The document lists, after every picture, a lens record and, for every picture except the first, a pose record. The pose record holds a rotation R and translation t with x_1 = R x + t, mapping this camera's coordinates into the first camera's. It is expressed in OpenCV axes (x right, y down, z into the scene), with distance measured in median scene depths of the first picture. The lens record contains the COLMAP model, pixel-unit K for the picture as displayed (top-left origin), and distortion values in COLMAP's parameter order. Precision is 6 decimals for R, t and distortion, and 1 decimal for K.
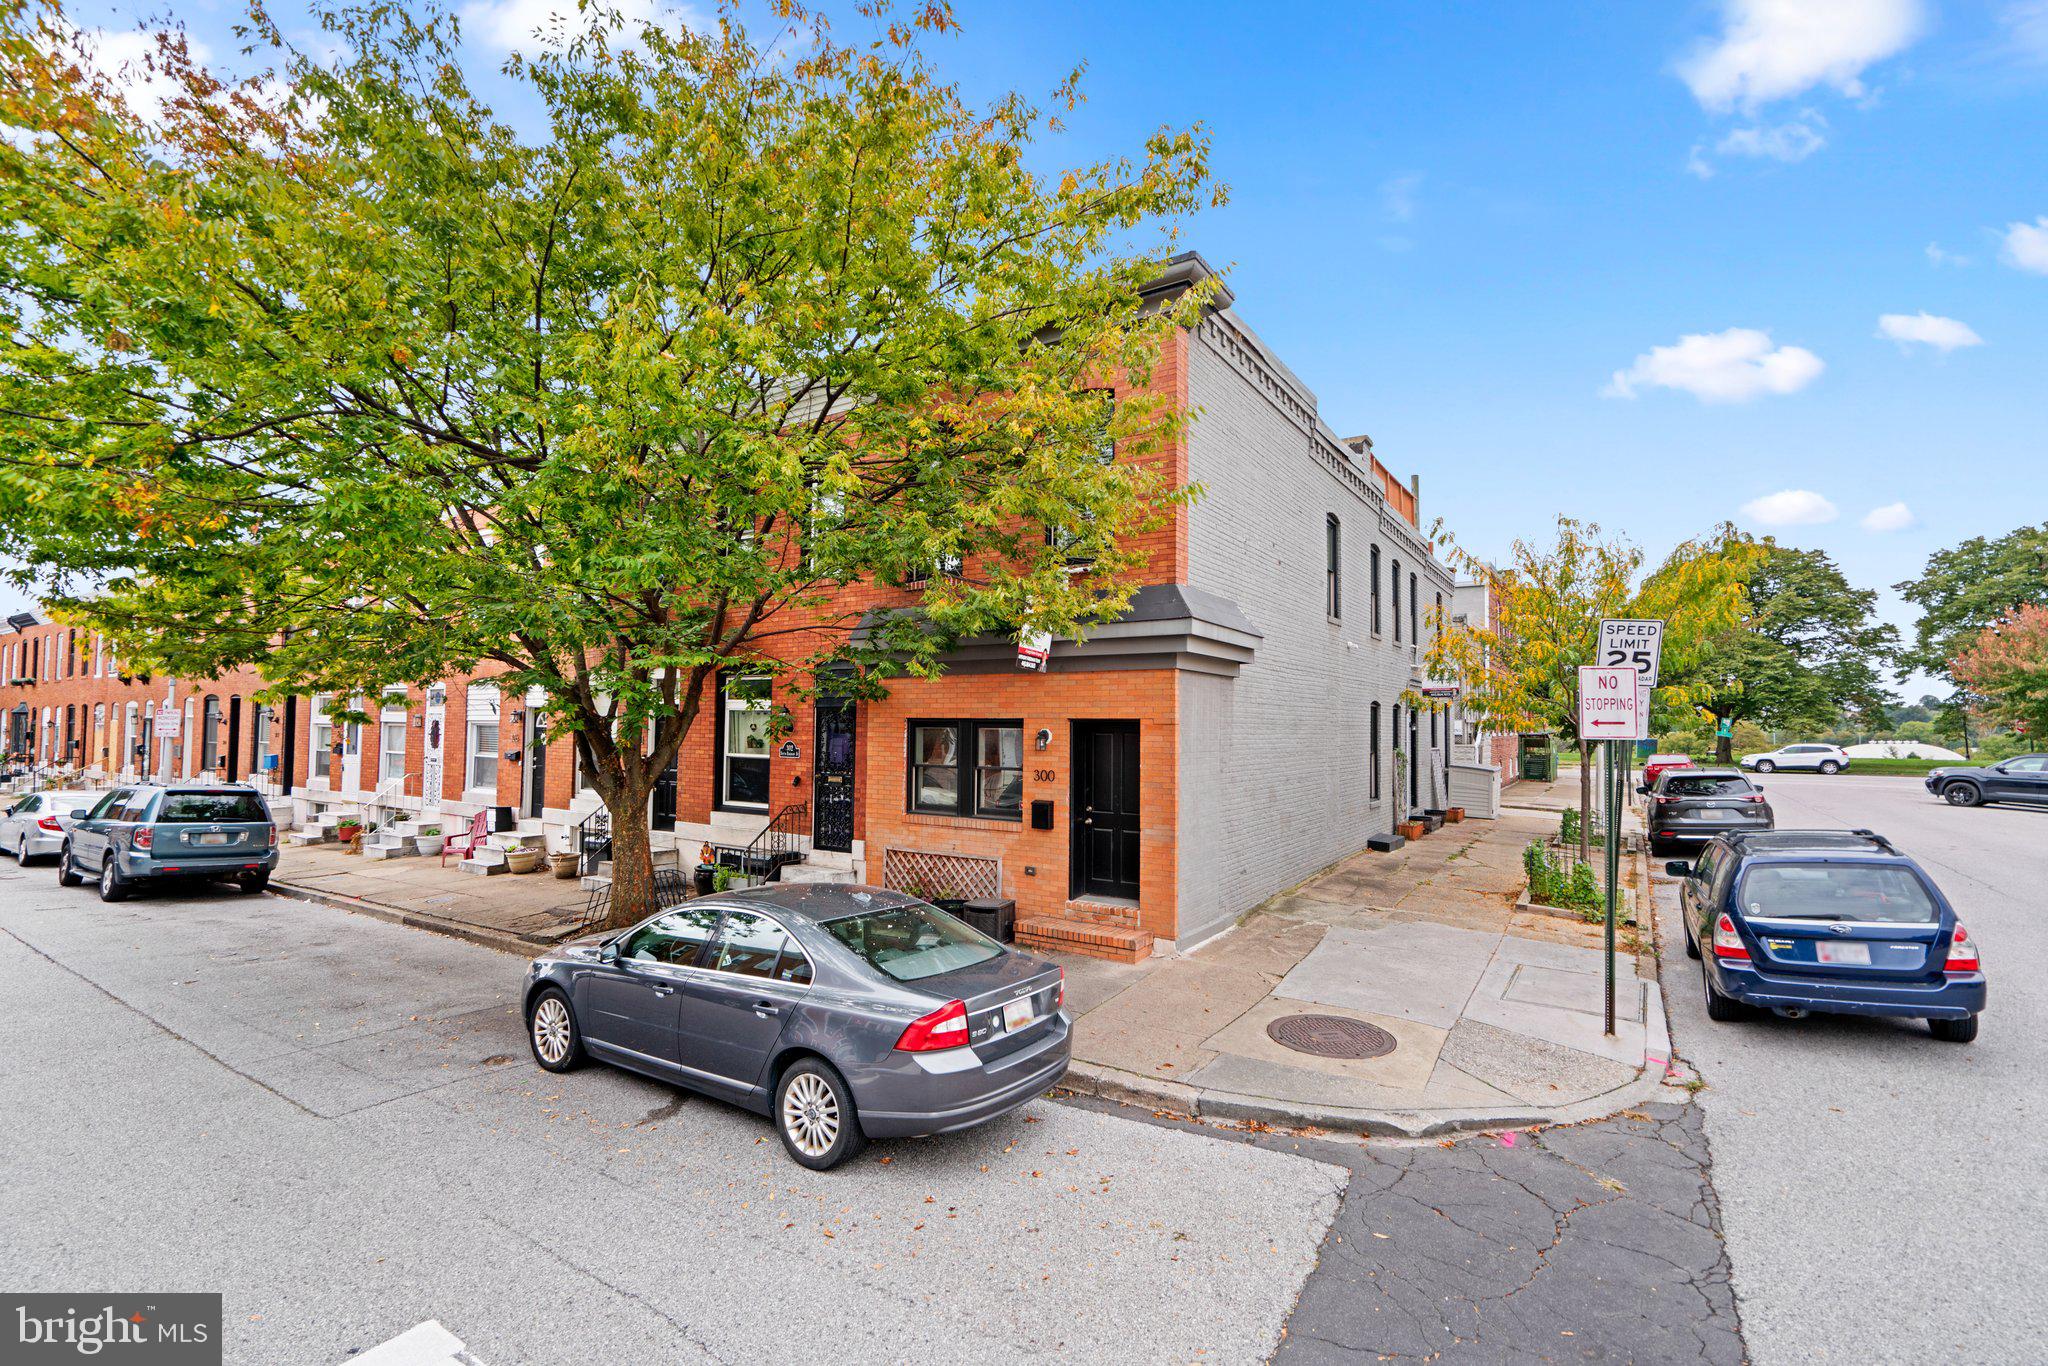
lens RADIAL K [[936.3, 0, 1022.5], [0, 936.3, 709.9], [0, 0, 1]] dist [-0.001908, 0.000111]
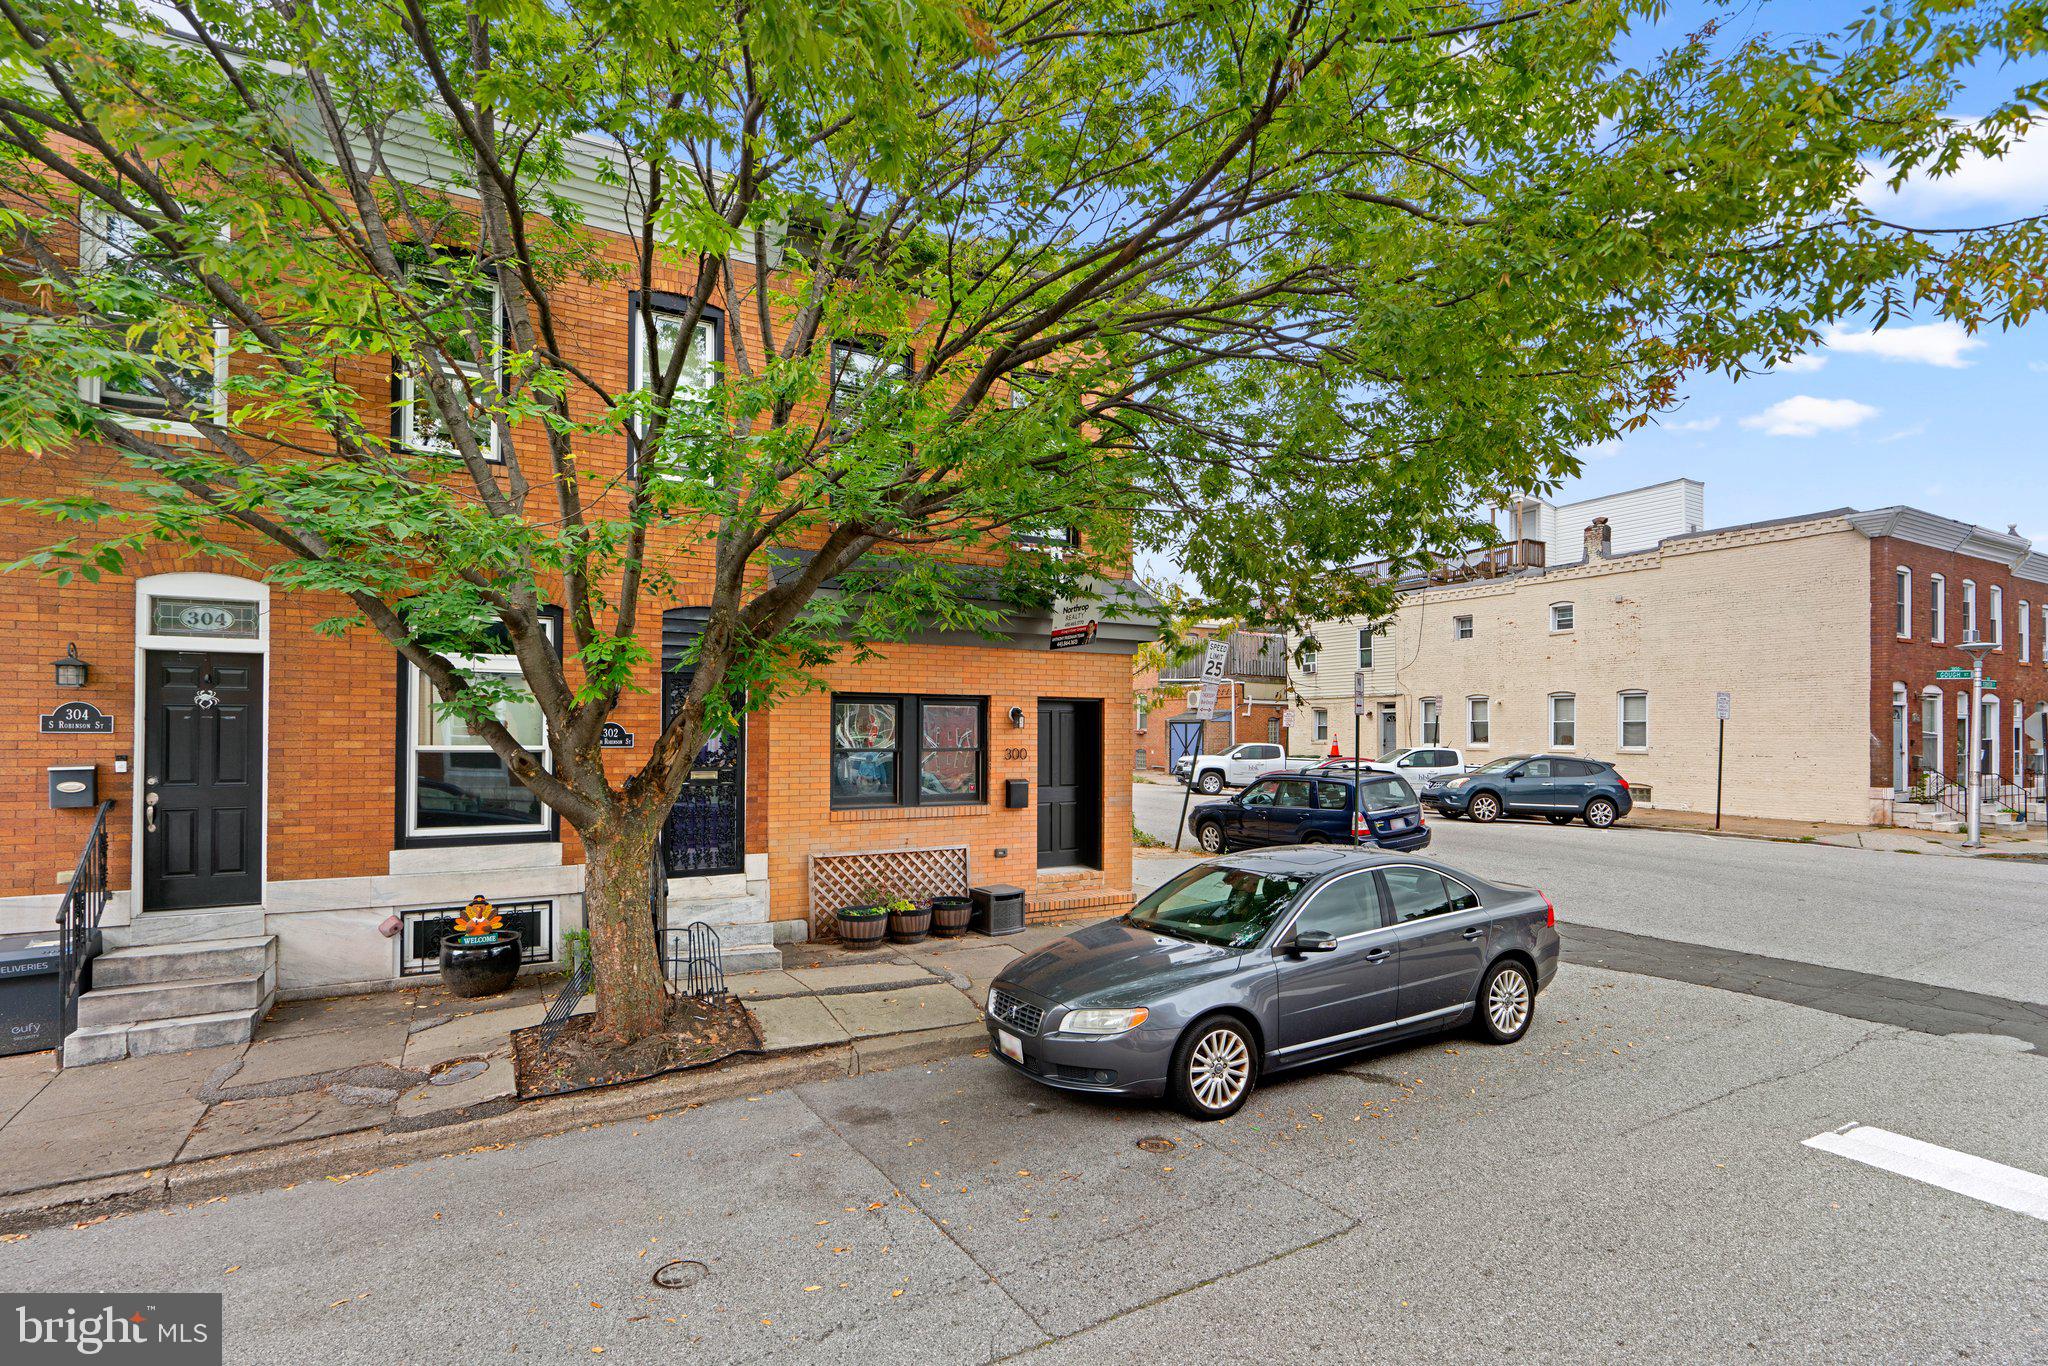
lens RADIAL K [[990.0, 0, 1022.3], [0, 990.0, 749.2], [0, 0, 1]] dist [0.000467, 0.000291]
pose [[0.443454, -0.023153, 0.895998, -0.903132], [-0.015357, 0.999323, 0.033424, 0.030472], [-0.896166, -0.028582, 0.442798, 0.533951]]
